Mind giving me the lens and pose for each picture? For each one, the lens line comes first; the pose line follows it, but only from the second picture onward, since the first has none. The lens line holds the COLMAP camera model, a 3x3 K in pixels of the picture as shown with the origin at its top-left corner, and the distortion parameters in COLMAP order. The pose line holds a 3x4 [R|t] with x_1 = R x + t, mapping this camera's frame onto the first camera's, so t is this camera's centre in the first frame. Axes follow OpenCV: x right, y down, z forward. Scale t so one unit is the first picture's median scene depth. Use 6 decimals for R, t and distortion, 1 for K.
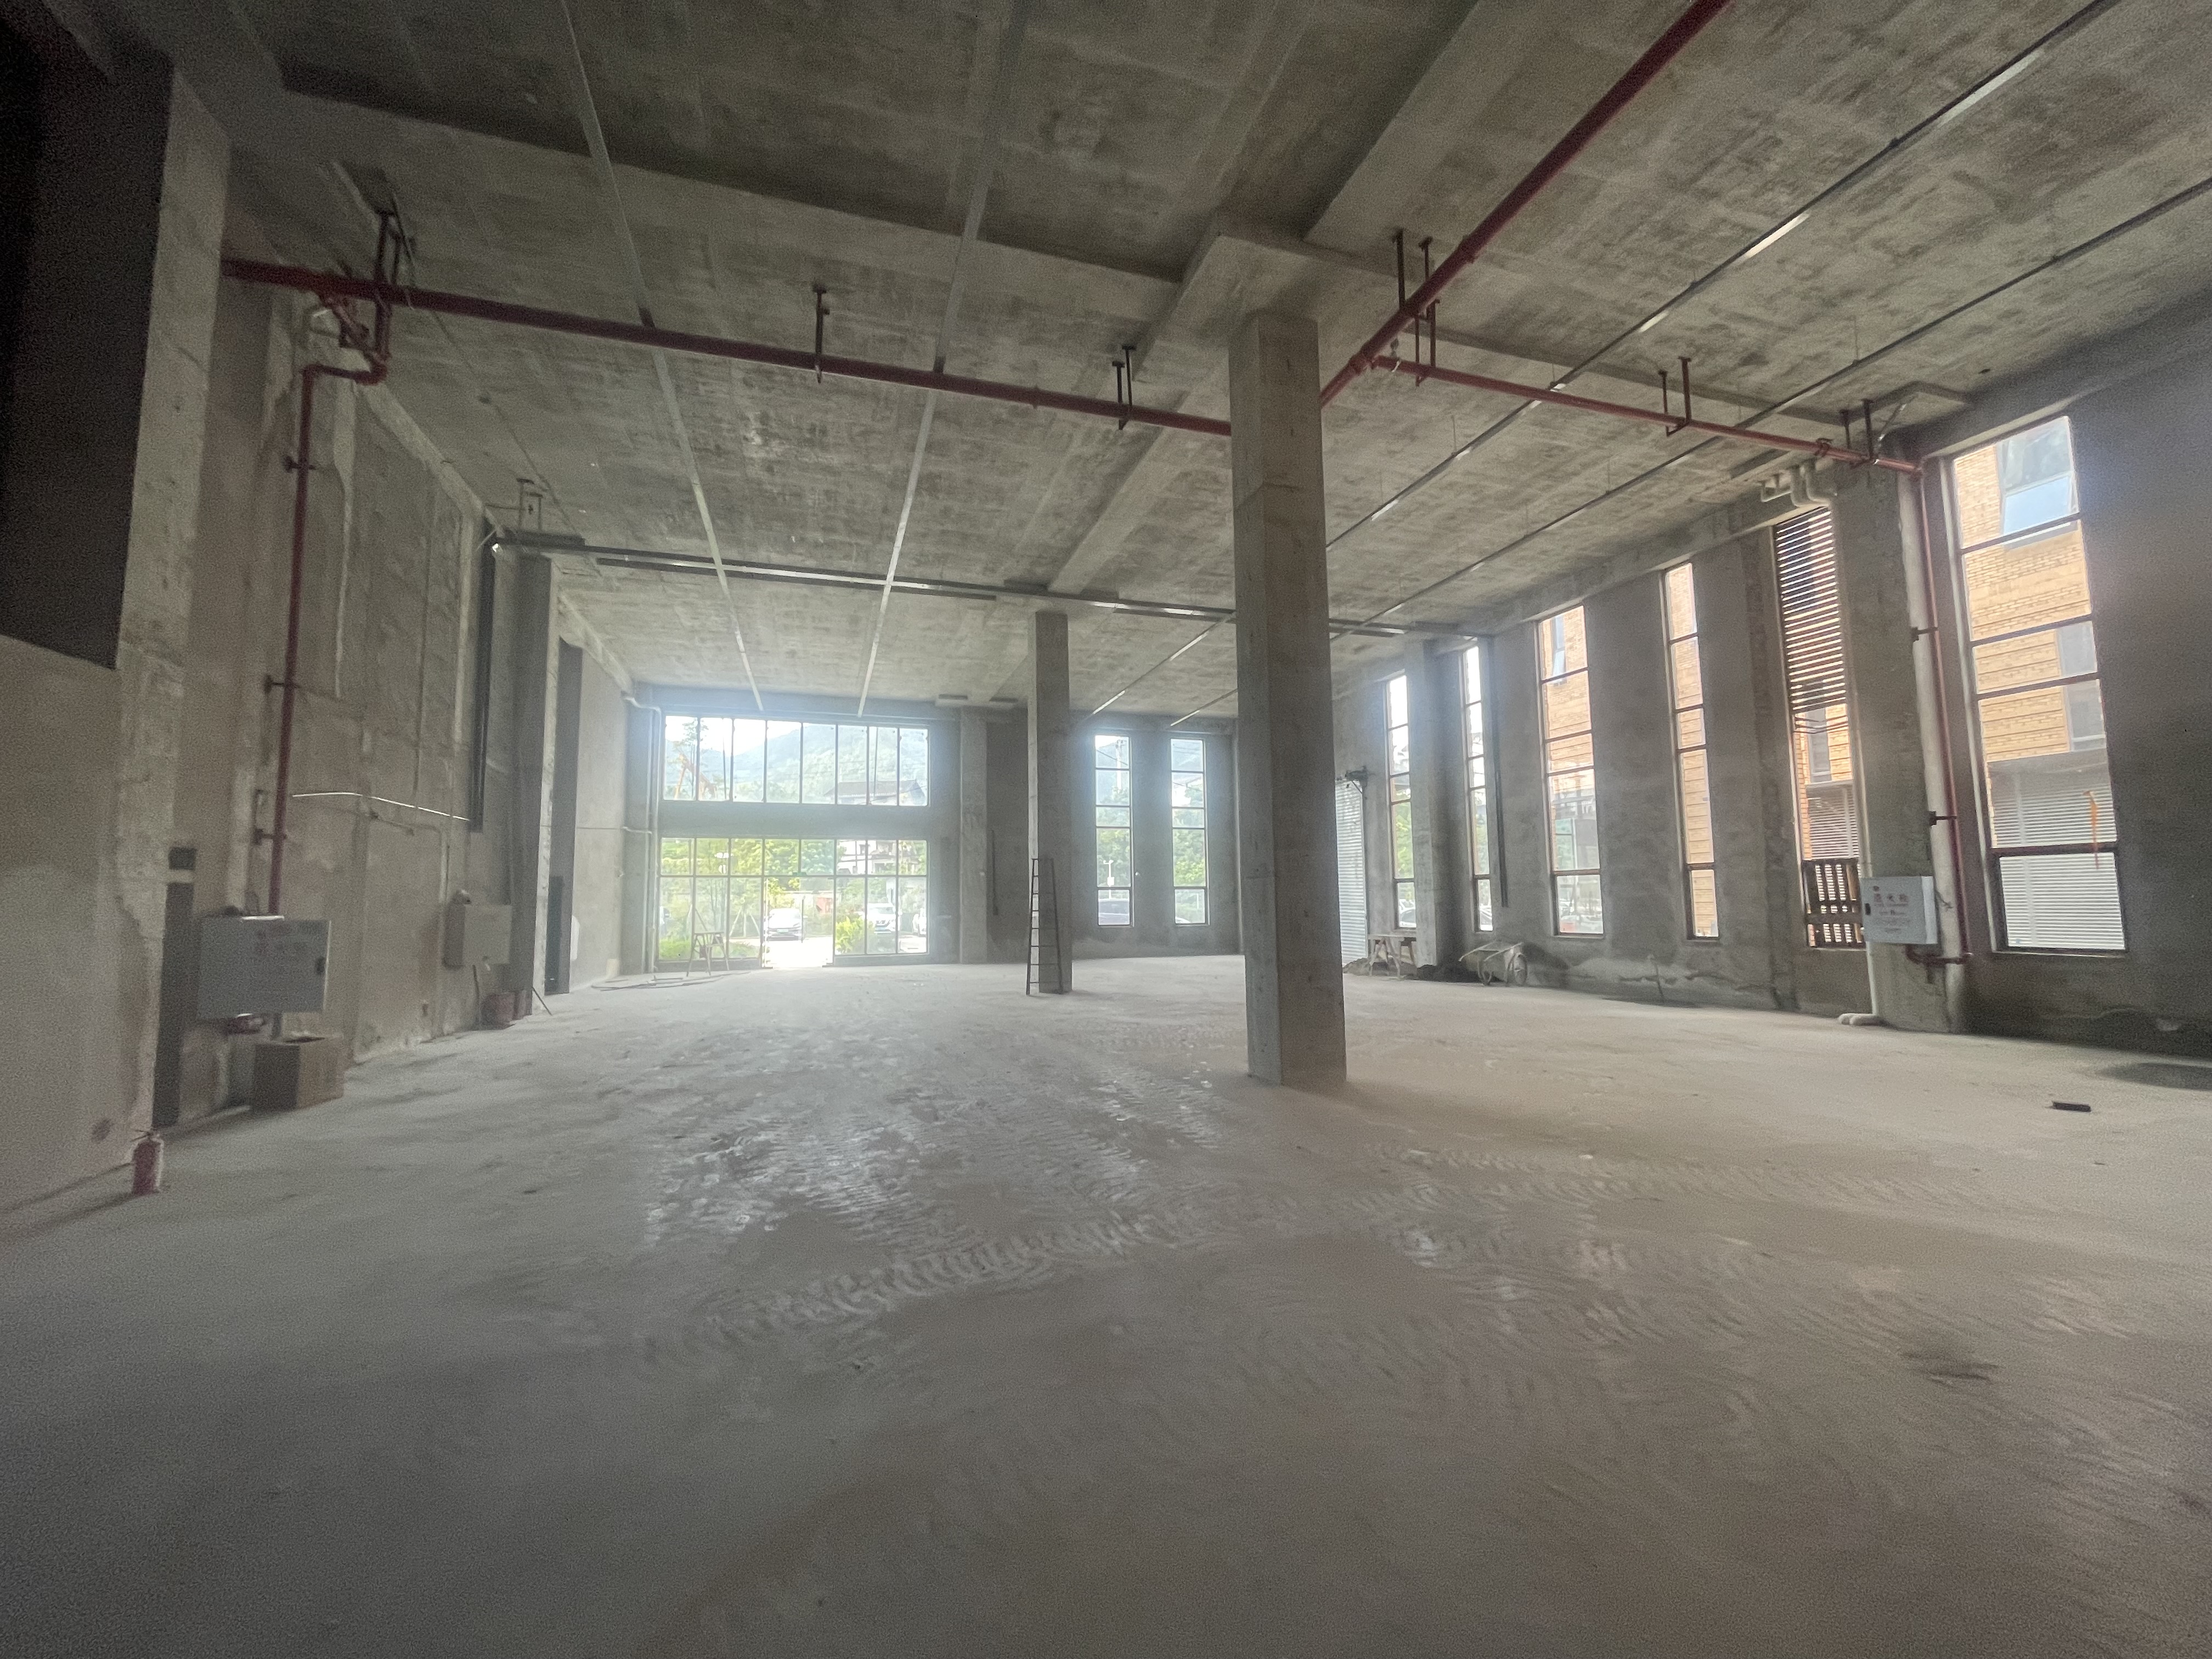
lens RADIAL K [[881.0, 0, 1098.1], [0, 881.0, 822.4], [0, 0, 1]] dist [-0.002416, -0.000117]
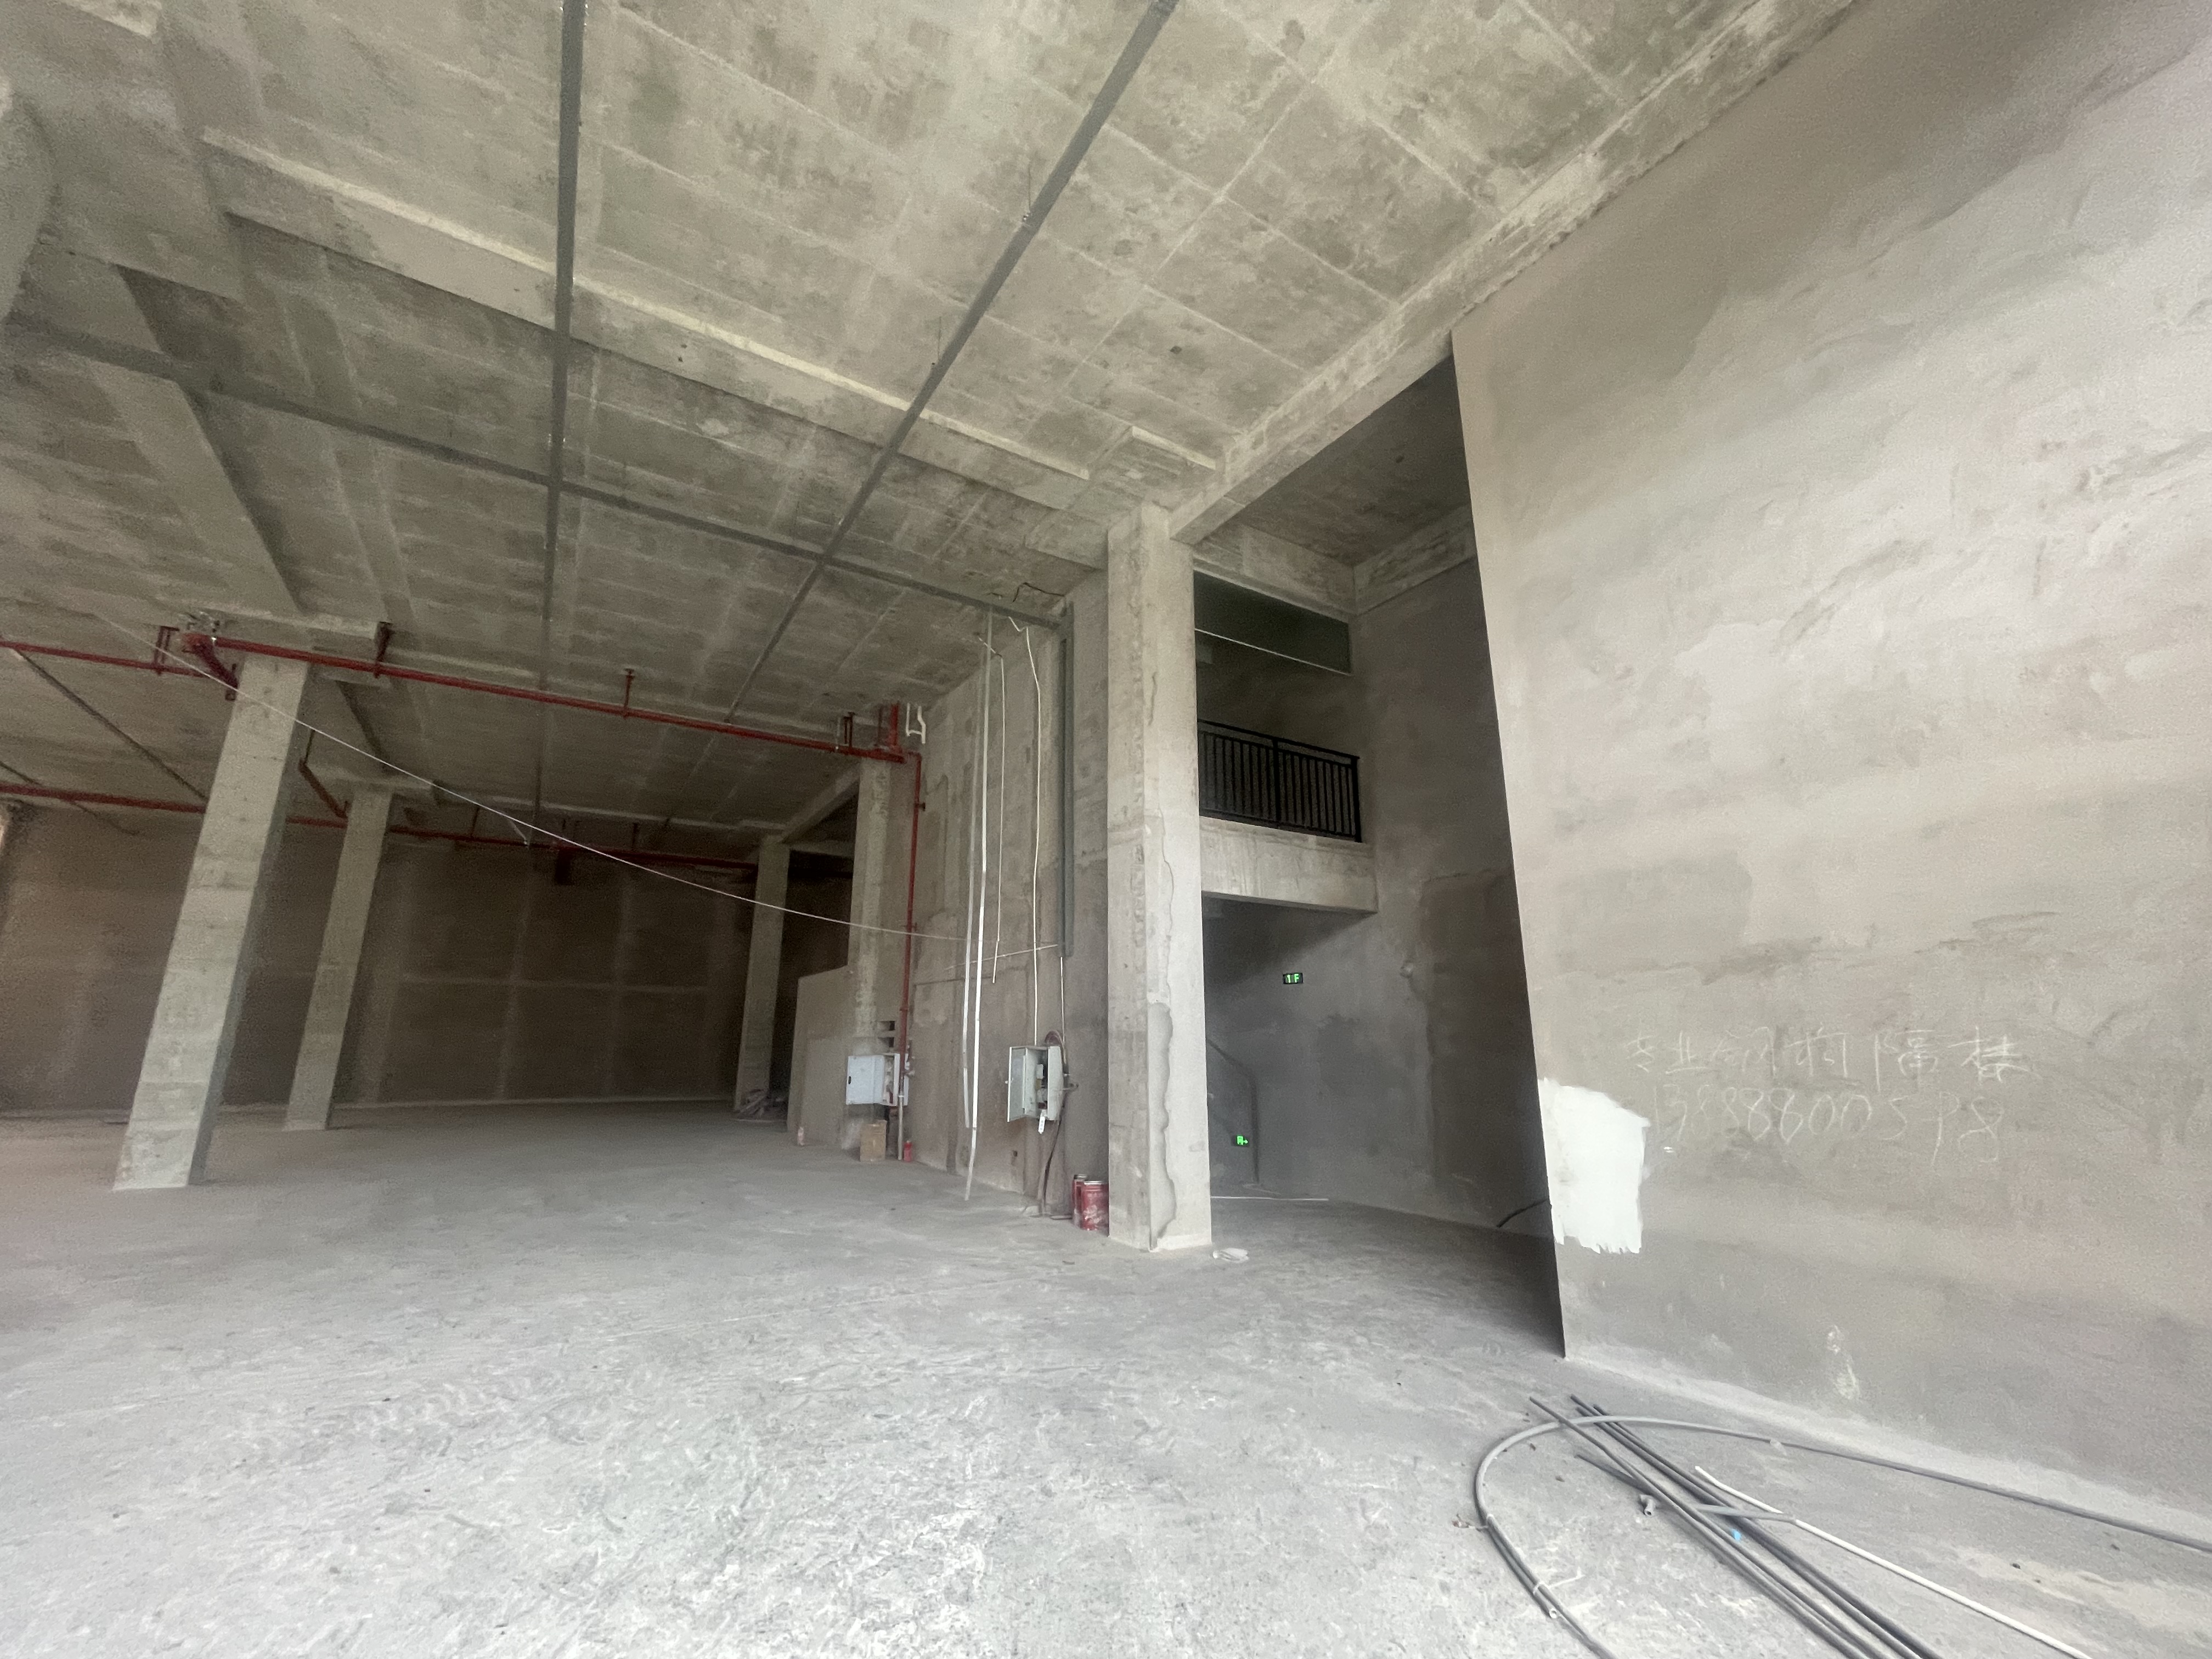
lens RADIAL K [[881.0, 0, 1098.1], [0, 881.0, 822.4], [0, 0, 1]] dist [-0.002416, -0.000117]
pose [[-0.966794, -0.054557, -0.249664, -0.881142], [0.029940, 0.946038, -0.322669, 0.278628], [0.253796, -0.319430, -0.912991, 3.183782]]
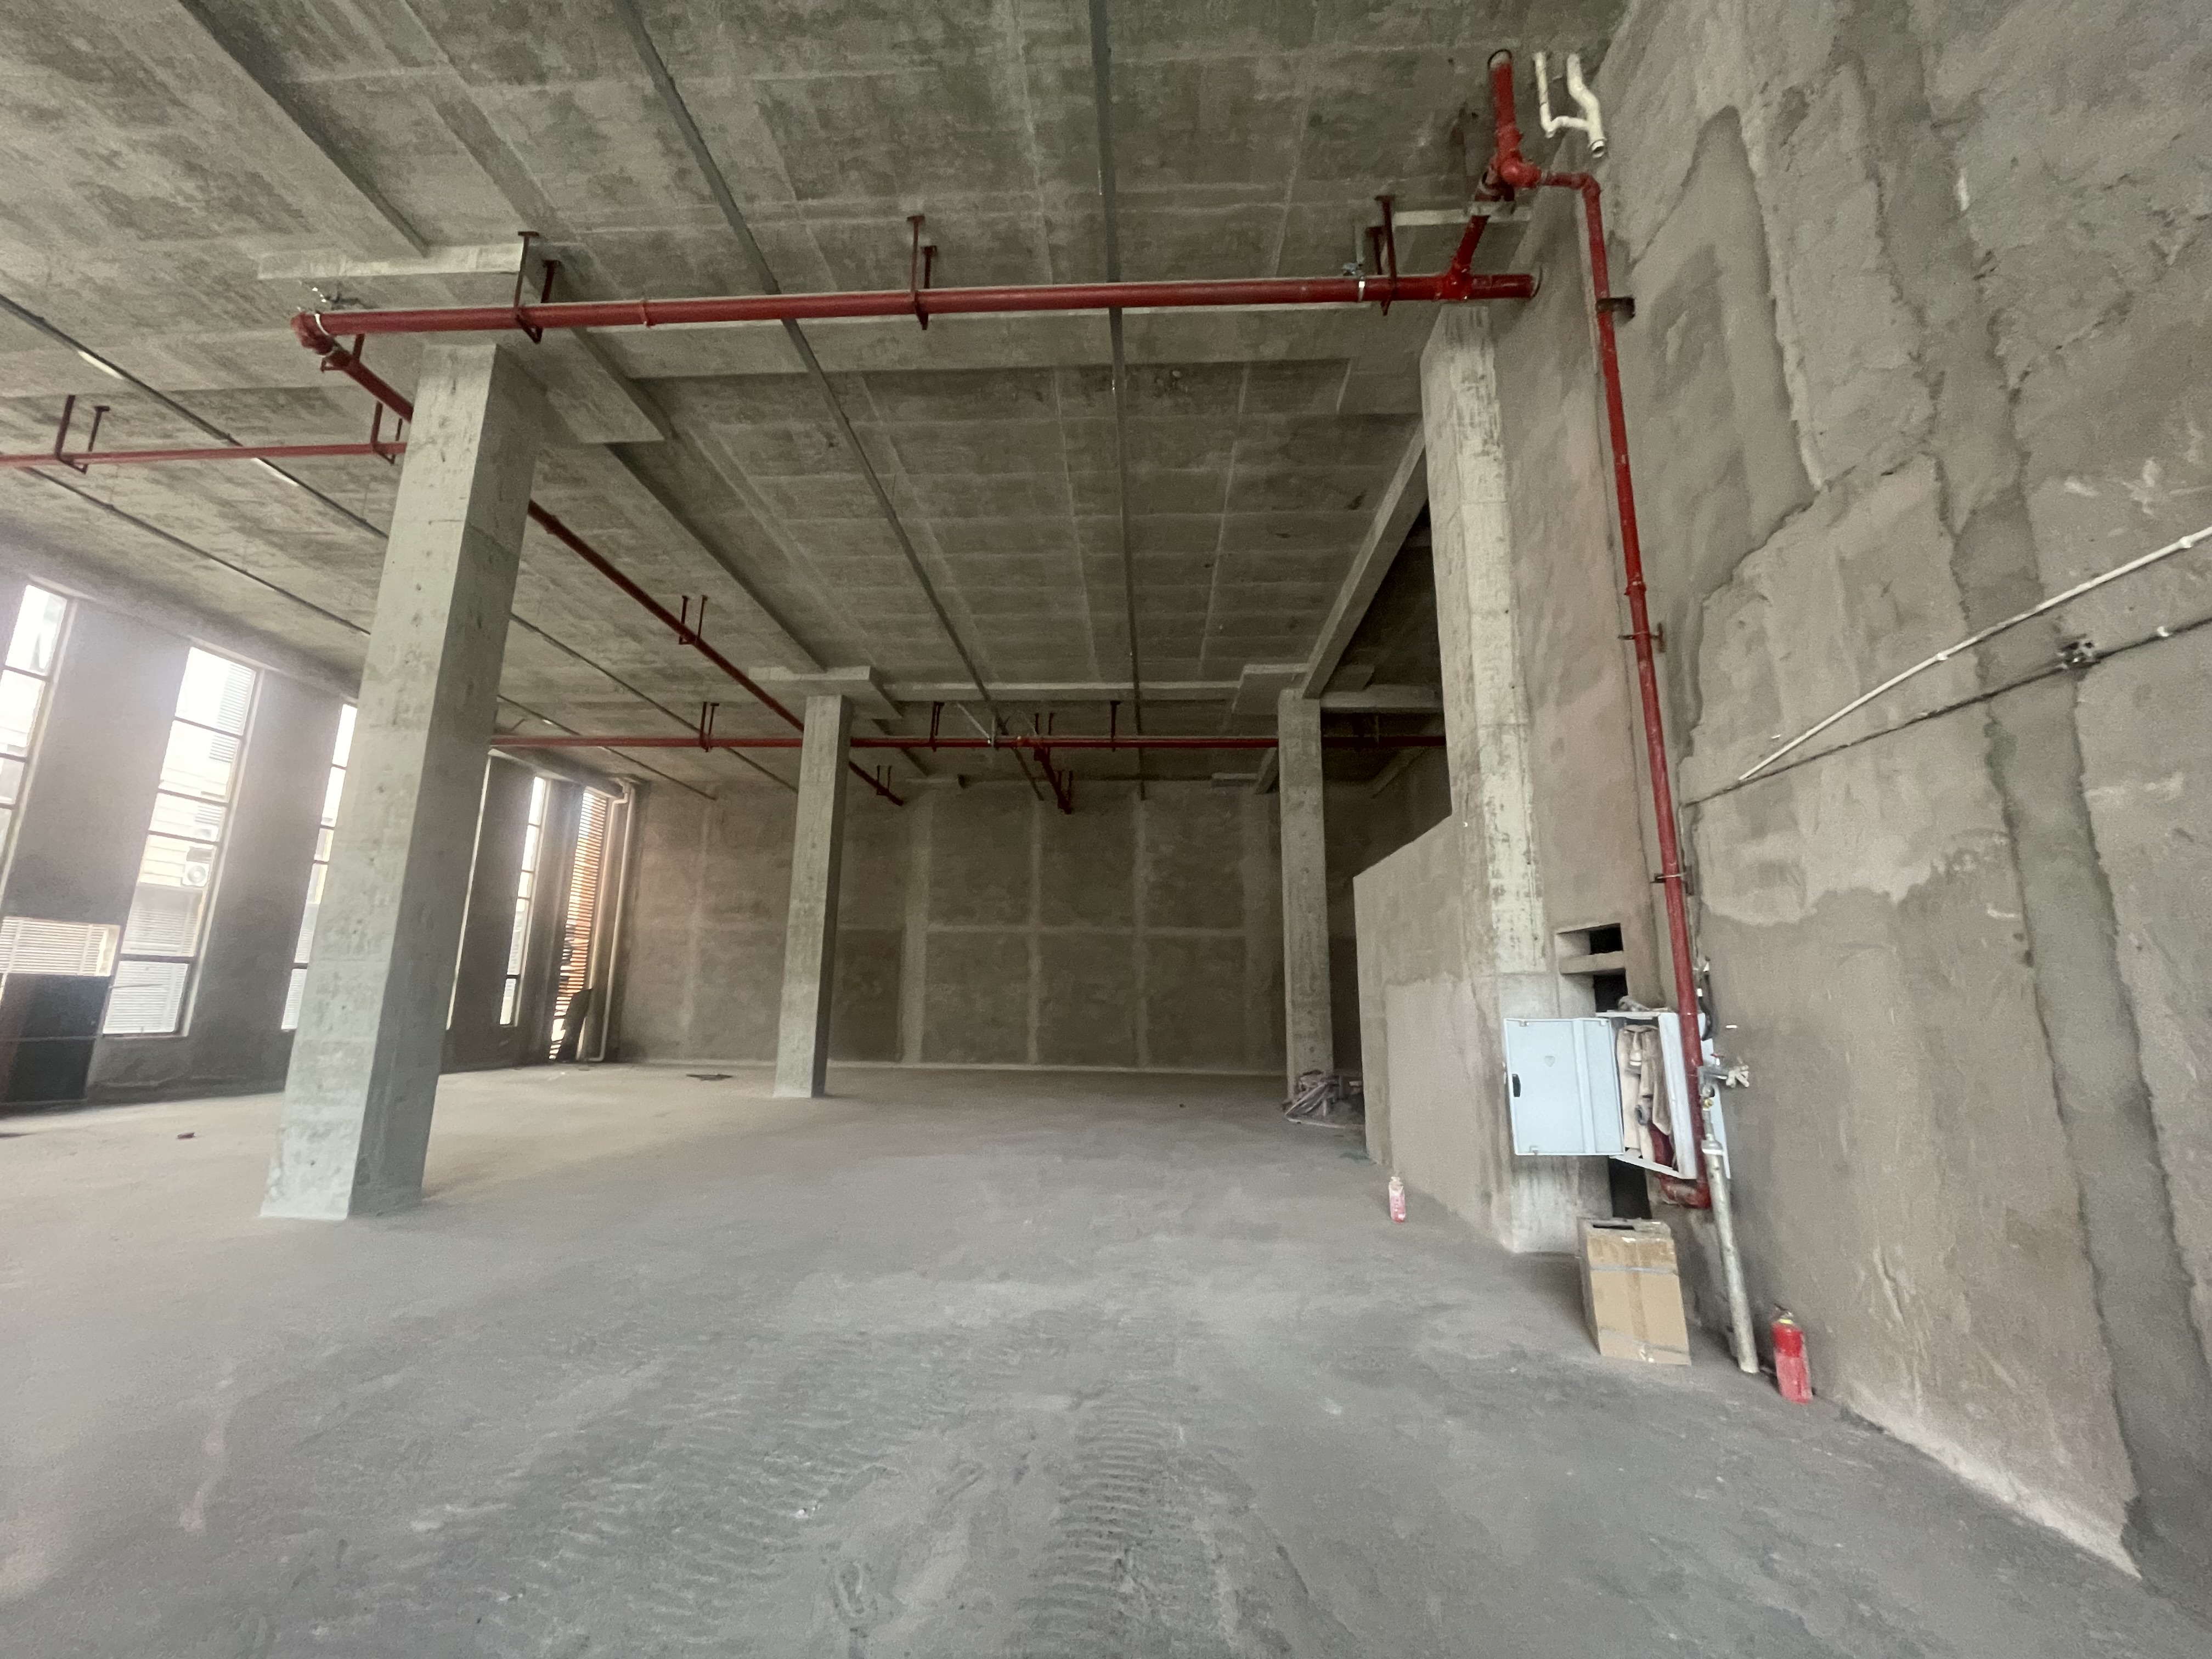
lens RADIAL K [[881.0, 0, 1098.1], [0, 881.0, 822.4], [0, 0, 1]] dist [-0.002416, -0.000117]
pose [[-0.935509, 0.069244, 0.346452, -0.812360], [-0.035188, 0.957469, -0.286383, 0.180720], [-0.351547, -0.280105, -0.893284, 1.824161]]
